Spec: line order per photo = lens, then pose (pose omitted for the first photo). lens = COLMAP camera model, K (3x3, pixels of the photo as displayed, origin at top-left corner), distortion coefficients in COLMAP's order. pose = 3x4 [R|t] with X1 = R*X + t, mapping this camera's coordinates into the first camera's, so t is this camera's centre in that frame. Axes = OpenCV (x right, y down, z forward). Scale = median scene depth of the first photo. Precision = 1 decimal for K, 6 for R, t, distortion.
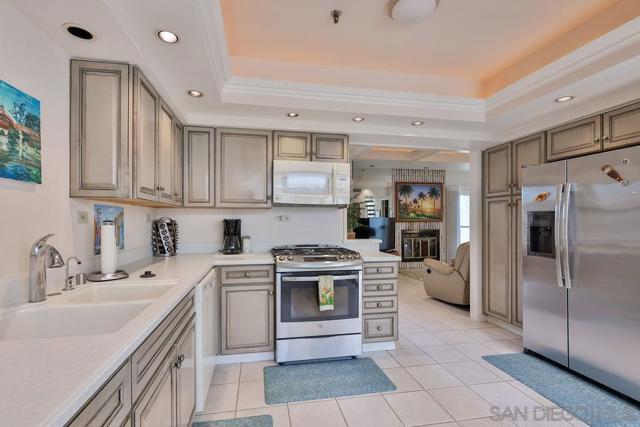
lens RADIAL K [[267.3, 0, 320.1], [0, 267.3, 221.6], [0, 0, 1]] dist [0.000738, 0.000185]
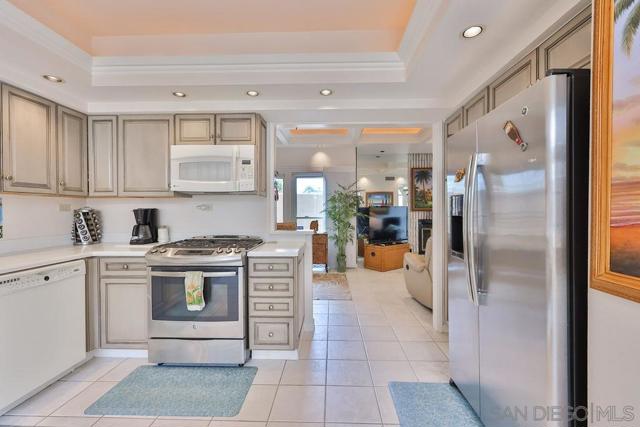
lens RADIAL K [[259.7, 0, 320.0], [0, 259.7, 213.5], [0, 0, 1]] dist [-0.000669, -0.000034]
pose [[0.981389, -0.001875, -0.192019, 0.522268], [0.003606, 0.999956, 0.008665, 0.003415], [0.191994, -0.009196, 0.981353, 0.207960]]
